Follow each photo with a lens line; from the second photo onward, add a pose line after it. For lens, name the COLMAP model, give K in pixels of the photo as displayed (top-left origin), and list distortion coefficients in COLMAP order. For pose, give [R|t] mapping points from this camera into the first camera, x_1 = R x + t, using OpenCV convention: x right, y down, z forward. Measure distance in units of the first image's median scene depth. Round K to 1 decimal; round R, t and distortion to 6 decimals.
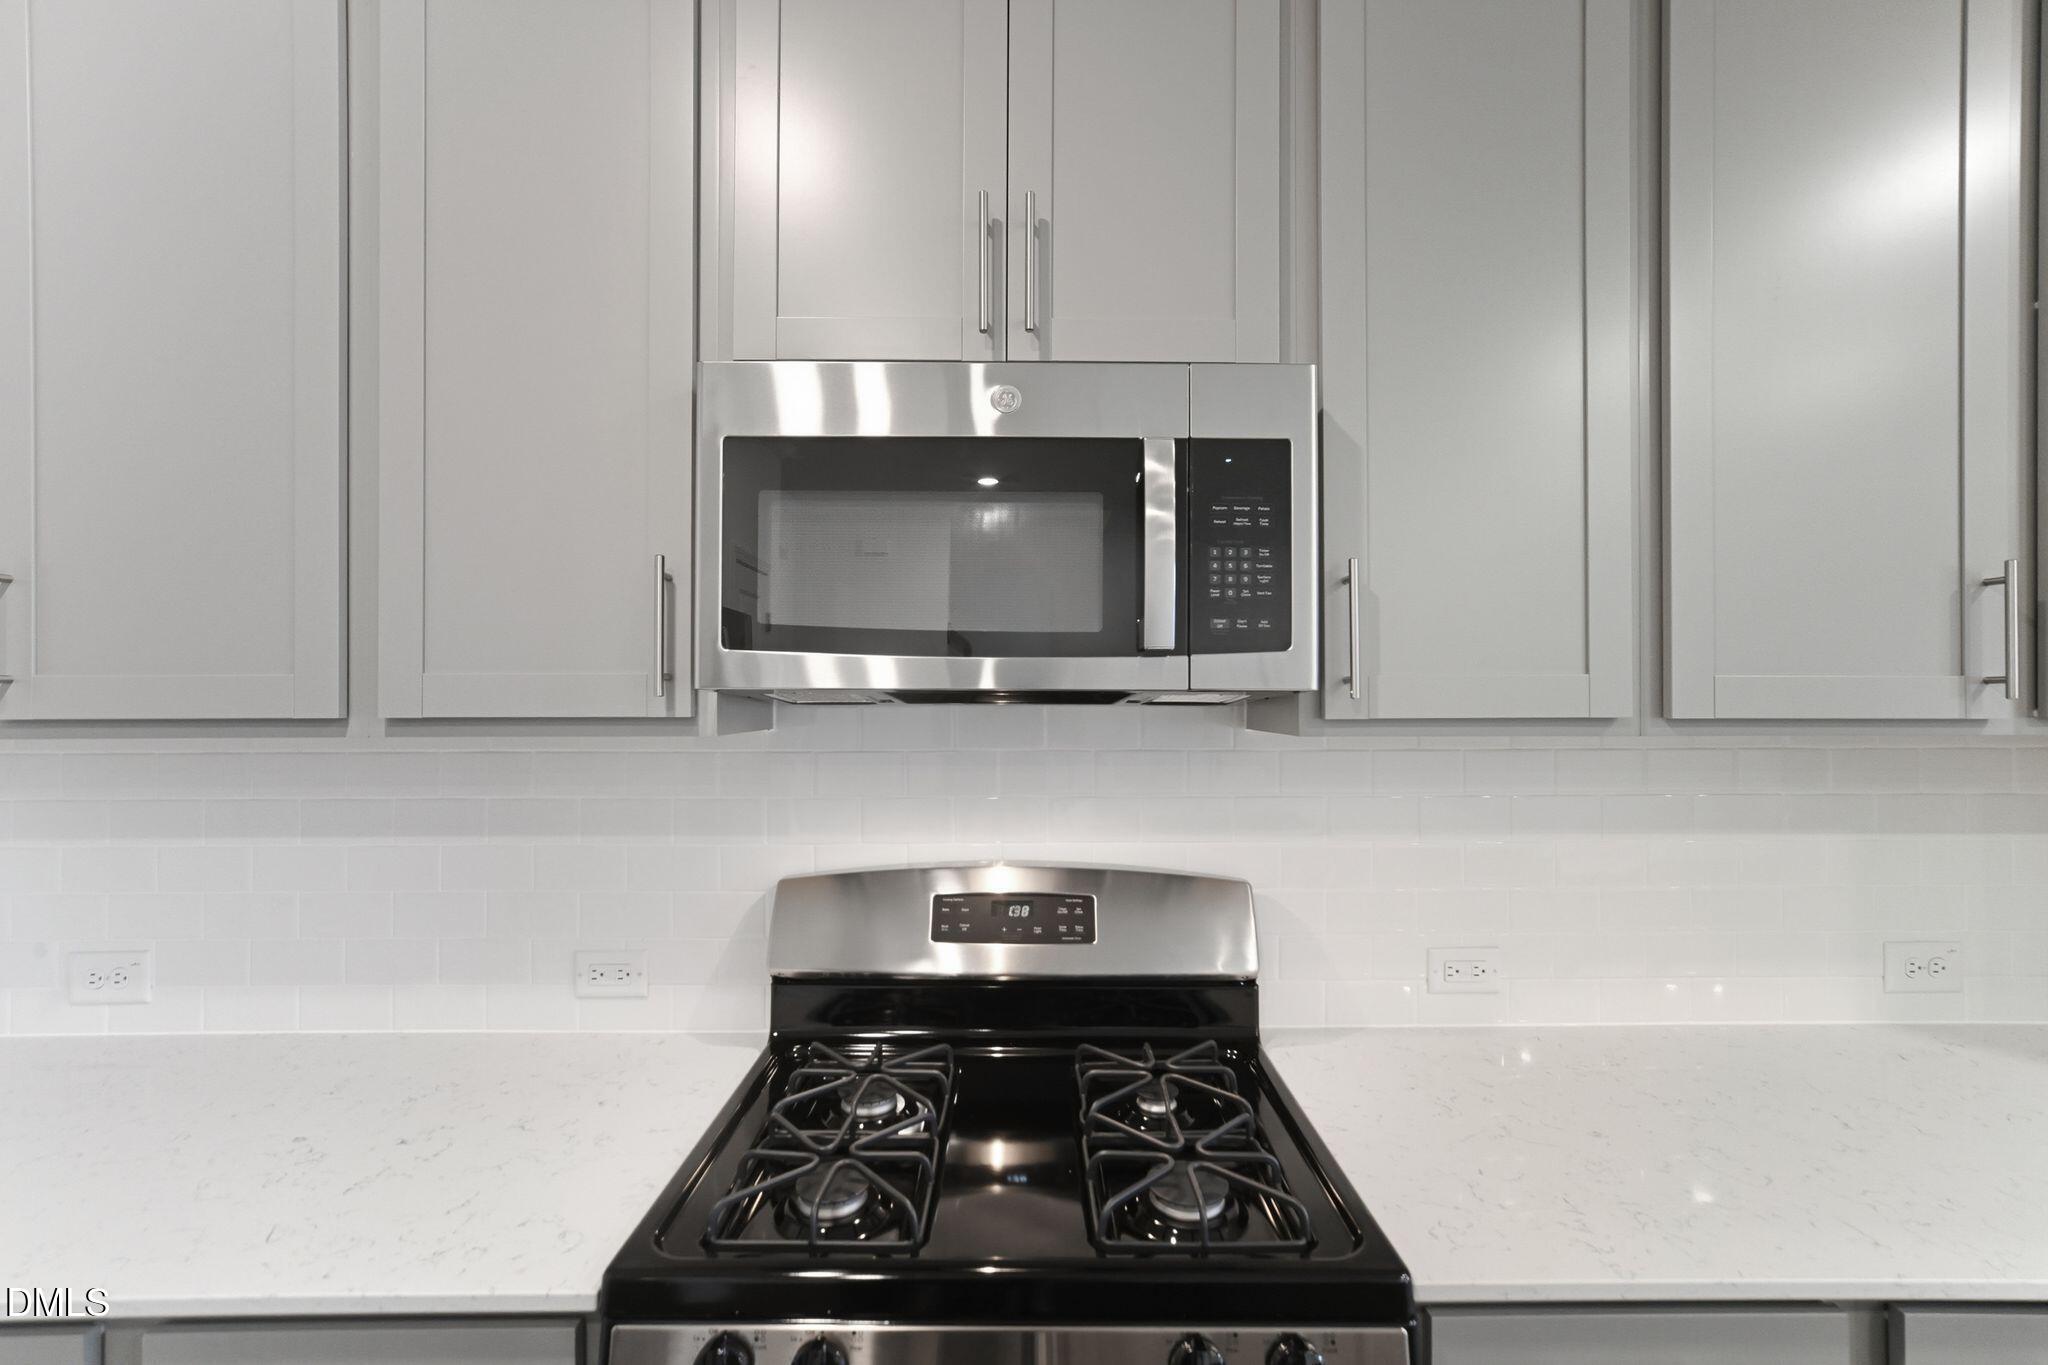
lens RADIAL K [[899.9, 0, 1029.3], [0, 899.9, 685.0], [0, 0, 1]] dist [-0.020655, 0.014956]
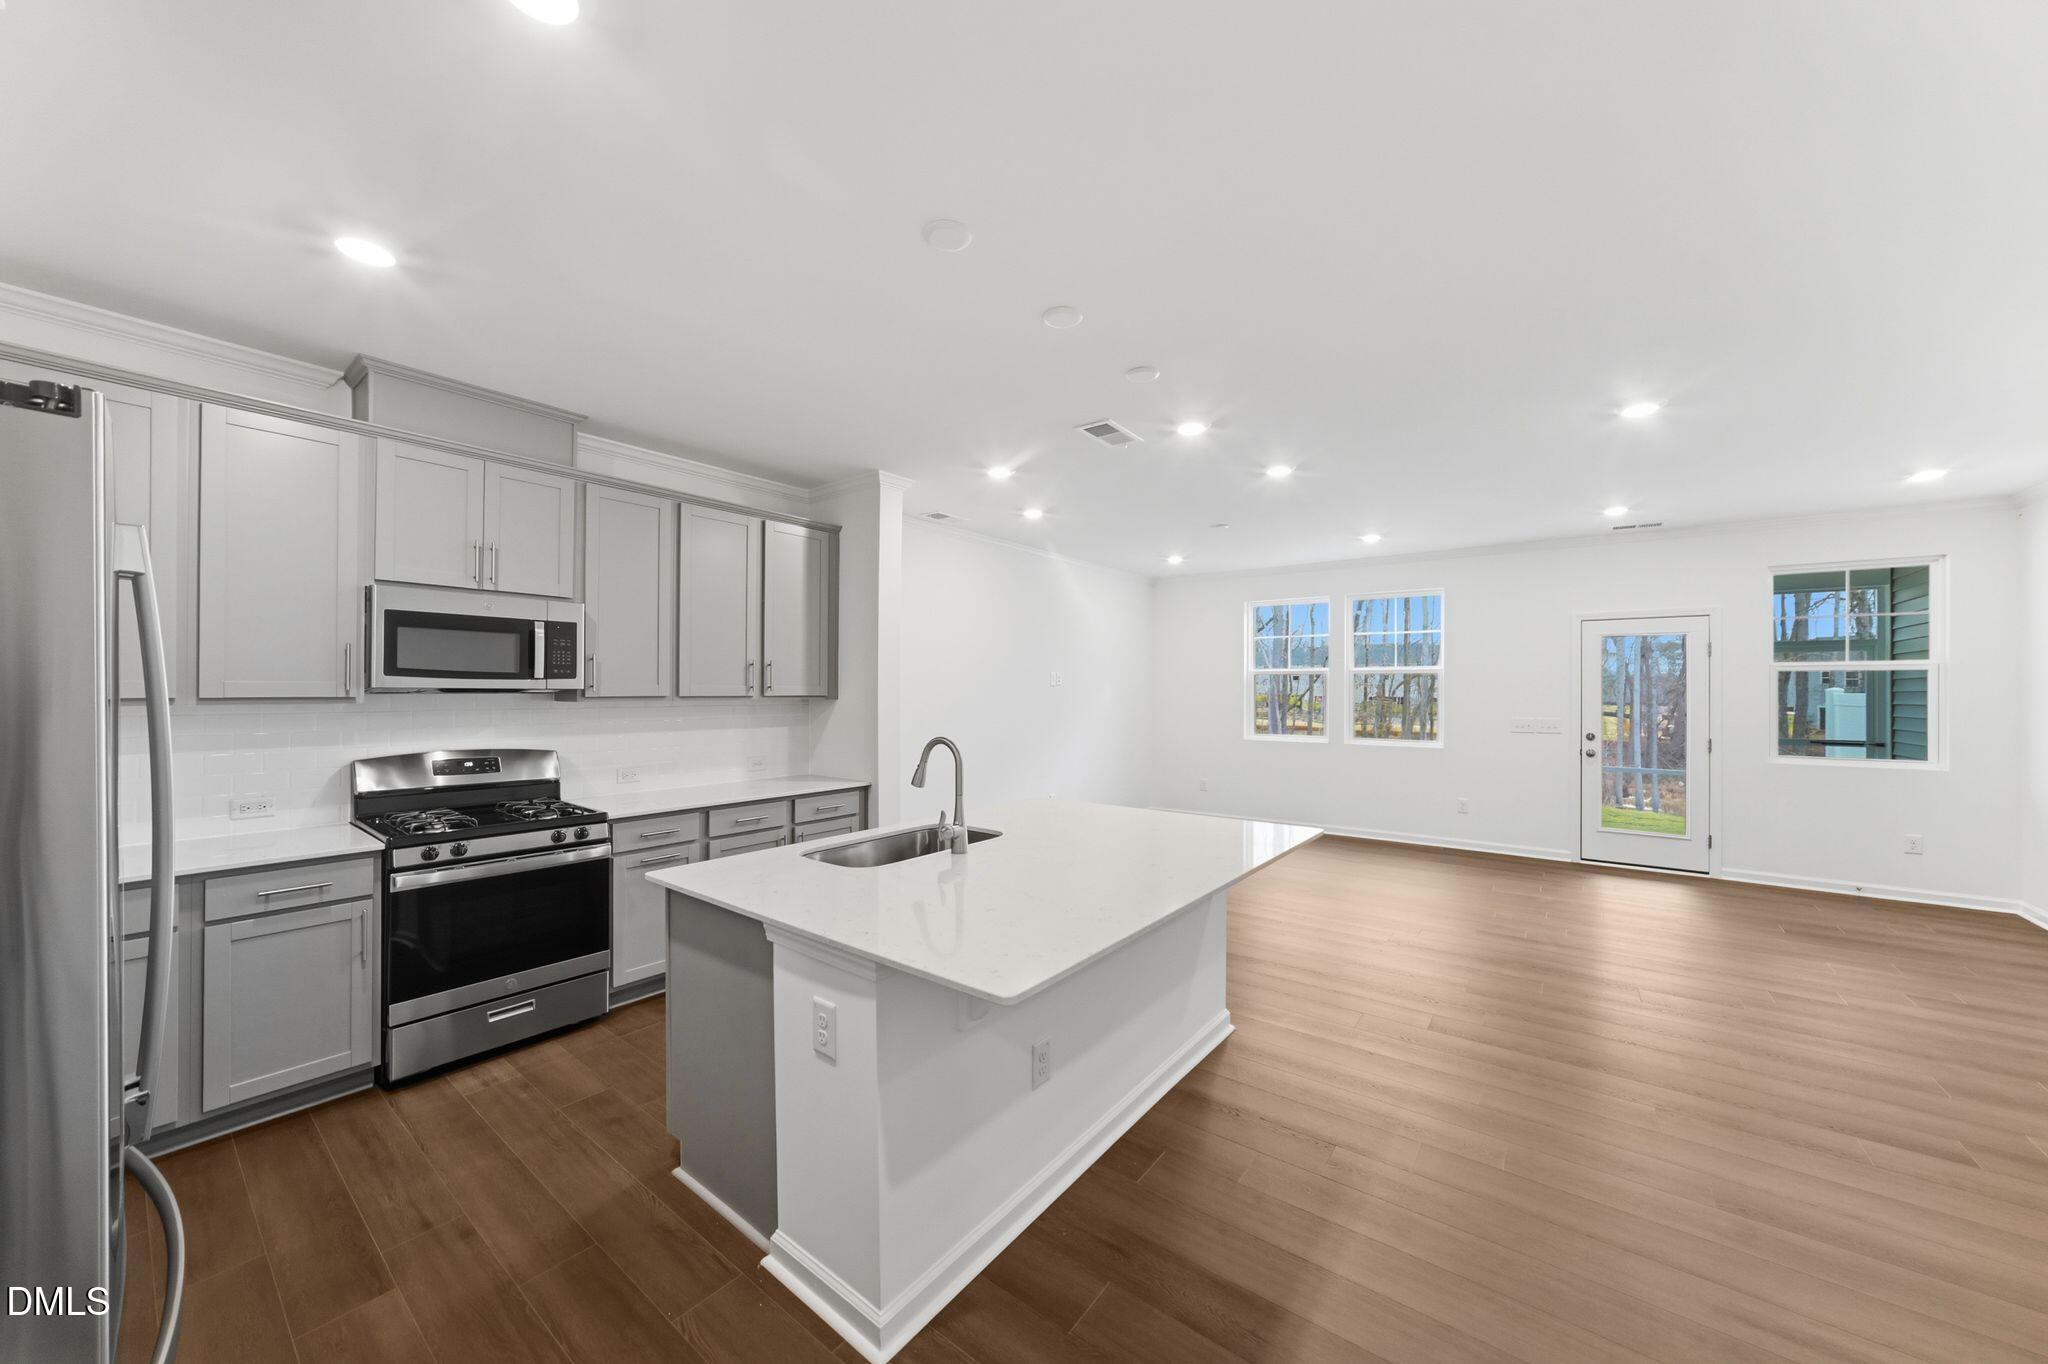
lens RADIAL K [[737.1, 0, 1017.2], [0, 737.1, 682.9], [0, 0, 1]] dist [-0.006591, 0.000269]
pose [[0.626123, 0.009429, 0.779667, -0.896762], [-0.009736, 0.999943, -0.004274, -0.023140], [-0.779664, -0.004915, 0.626179, -2.228112]]
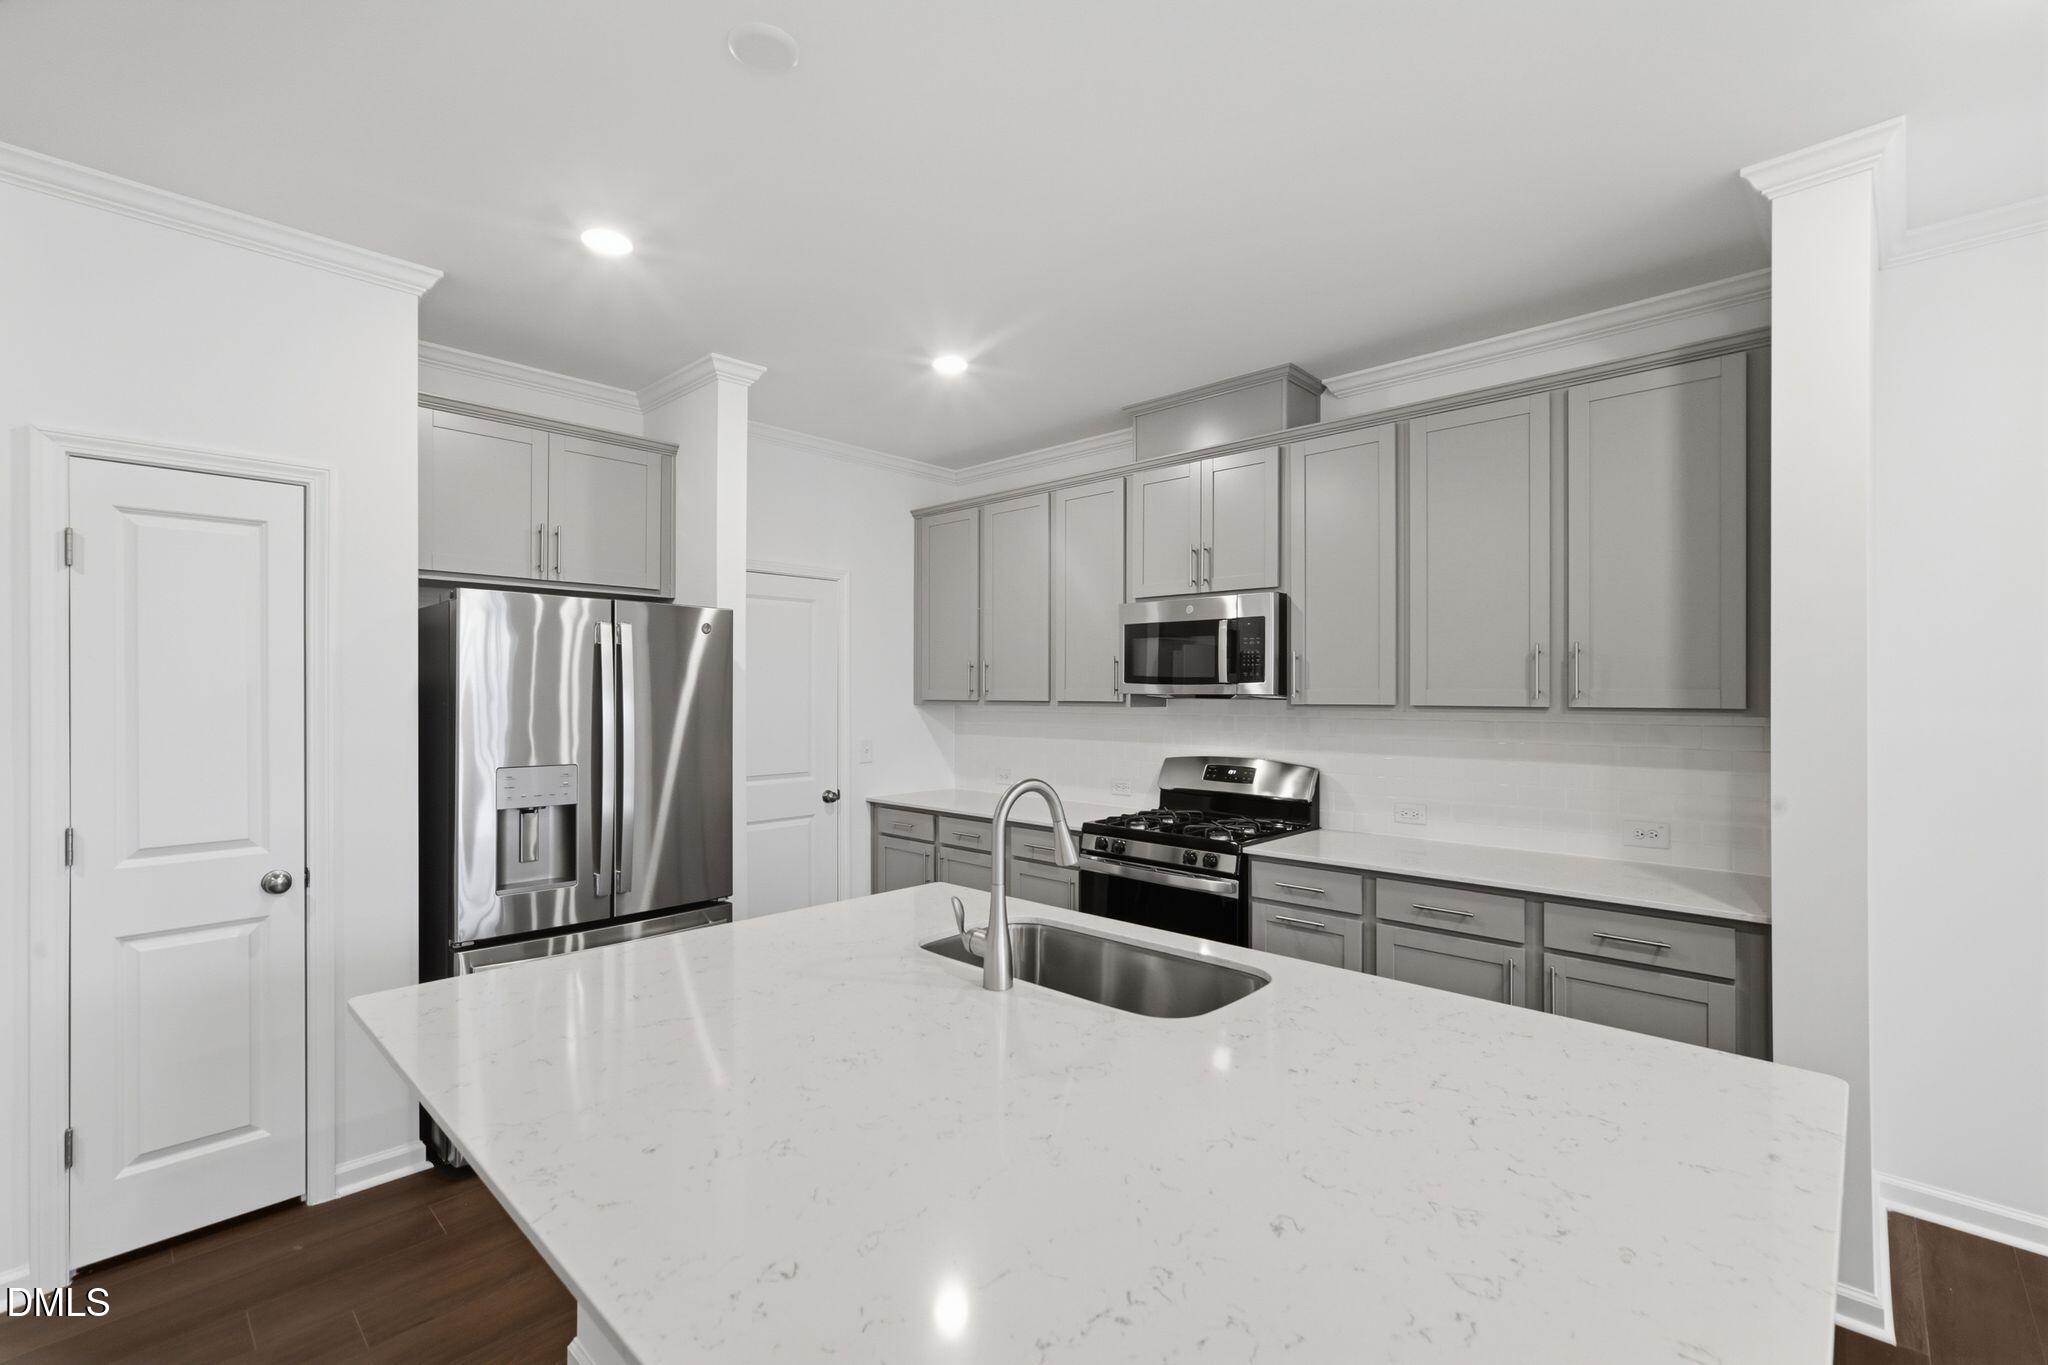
lens RADIAL K [[899.9, 0, 1029.3], [0, 899.9, 685.0], [0, 0, 1]] dist [-0.020655, 0.014956]
pose [[0.719397, -0.003627, -0.694589, 1.780427], [0.005093, 0.999987, 0.000054, -0.030164], [0.694580, -0.003576, 0.719407, -1.757769]]
